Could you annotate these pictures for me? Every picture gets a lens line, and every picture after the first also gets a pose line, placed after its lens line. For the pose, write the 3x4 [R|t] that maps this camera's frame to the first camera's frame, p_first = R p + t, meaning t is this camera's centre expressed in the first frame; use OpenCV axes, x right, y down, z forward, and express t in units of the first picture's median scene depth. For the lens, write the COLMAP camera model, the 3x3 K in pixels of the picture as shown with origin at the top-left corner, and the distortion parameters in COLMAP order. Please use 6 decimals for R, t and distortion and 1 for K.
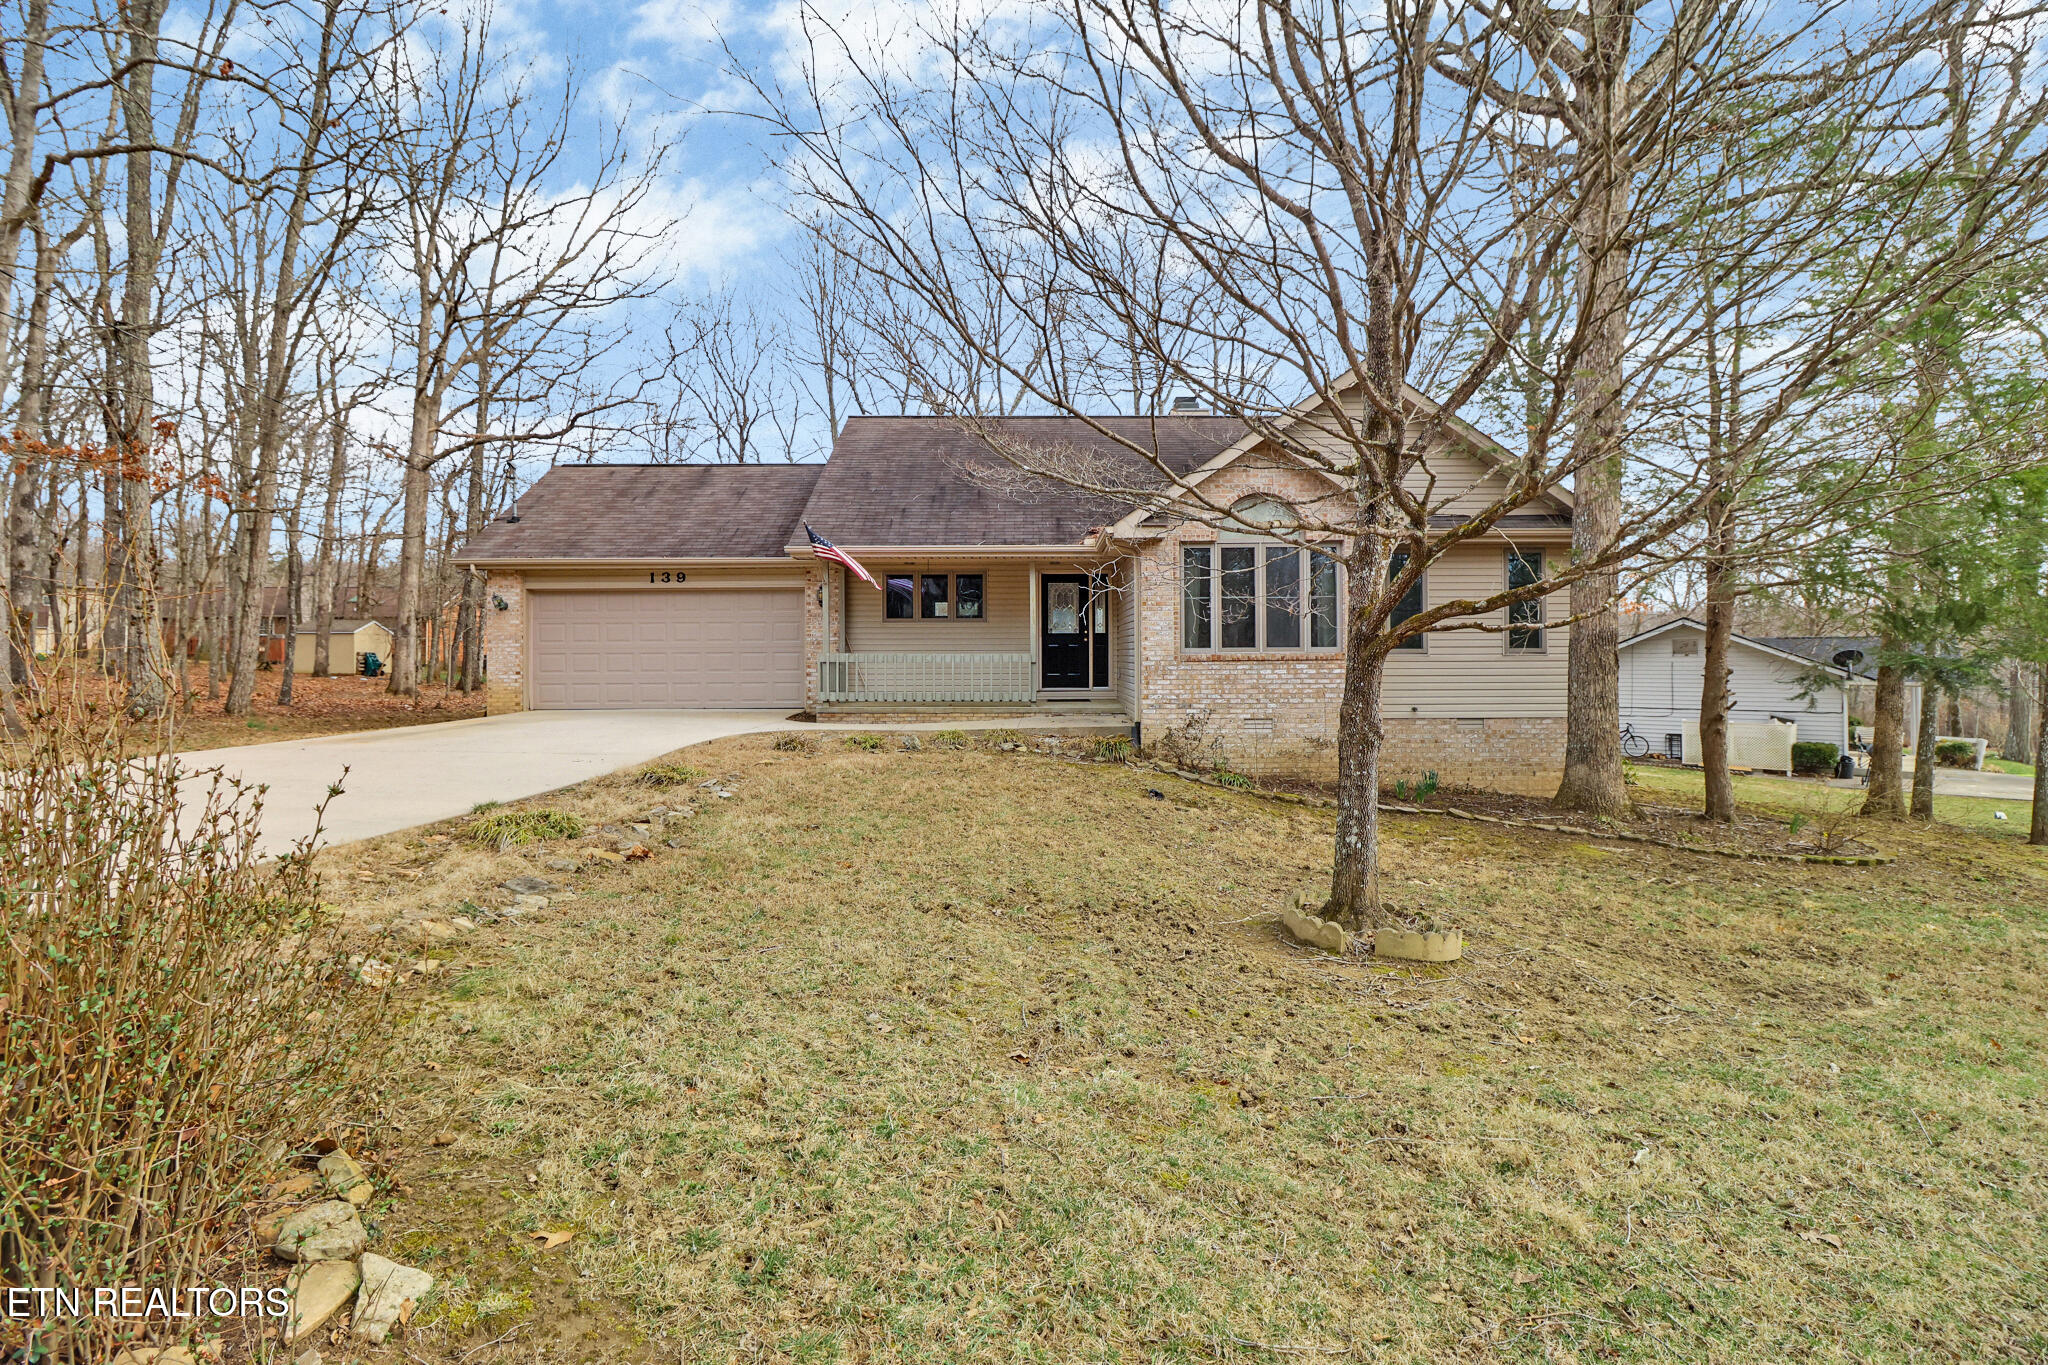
lens RADIAL K [[922.7, 0, 1026.4], [0, 922.7, 679.6], [0, 0, 1]] dist [0.001422, -0.011450]
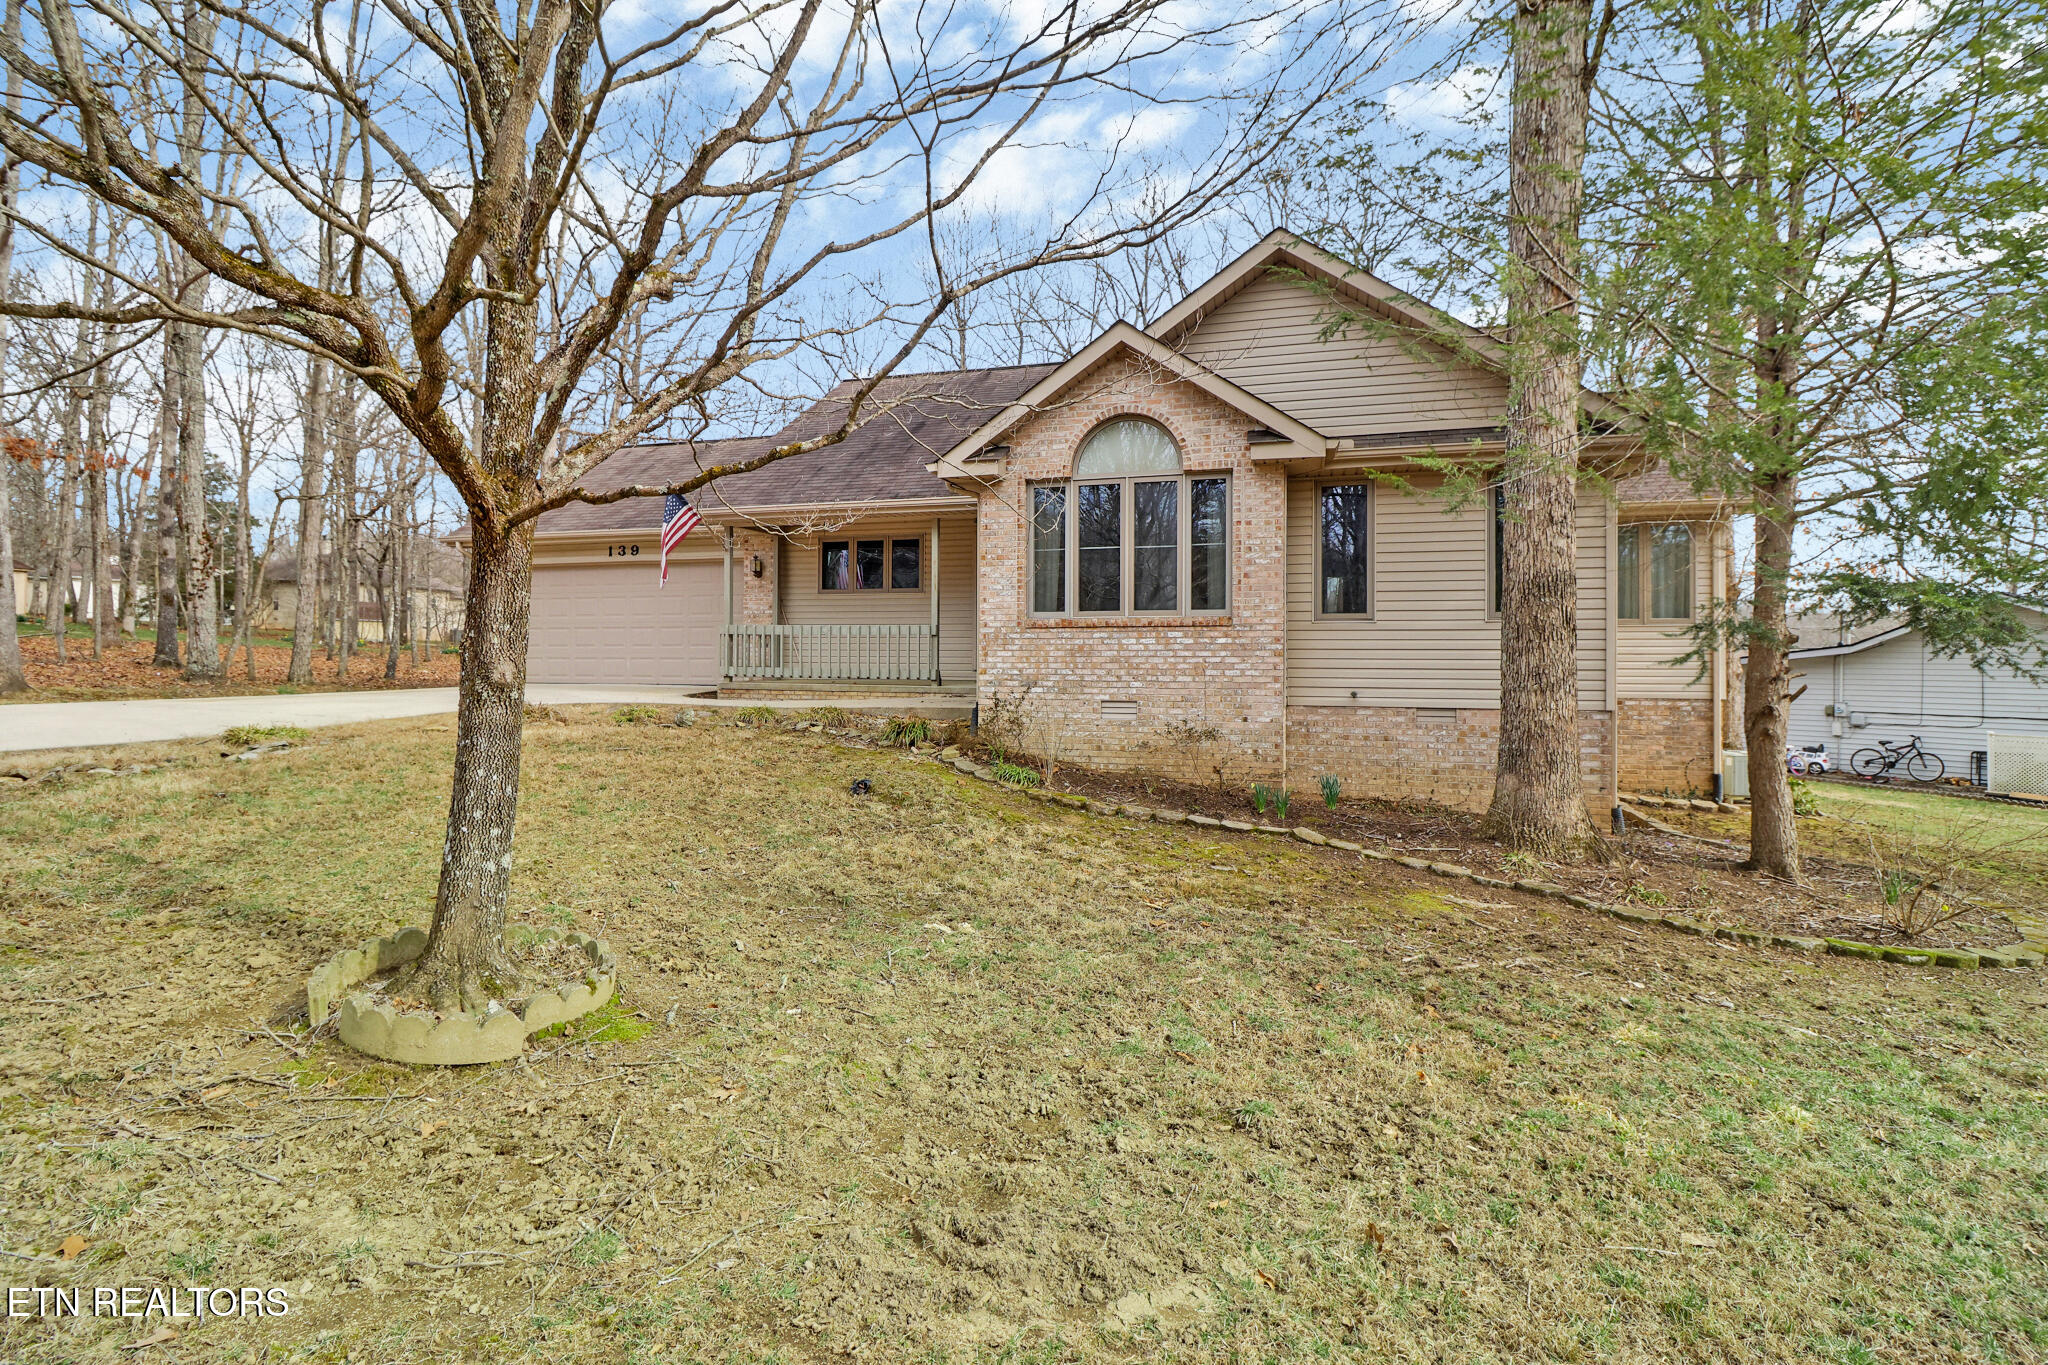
lens RADIAL K [[922.7, 0, 1026.4], [0, 922.7, 679.6], [0, 0, 1]] dist [0.001422, -0.011450]
pose [[0.959709, 0.015020, -0.280593, 0.393284], [-0.014492, 0.999887, 0.003957, 0.022299], [0.280621, 0.000269, 0.959819, 0.220689]]
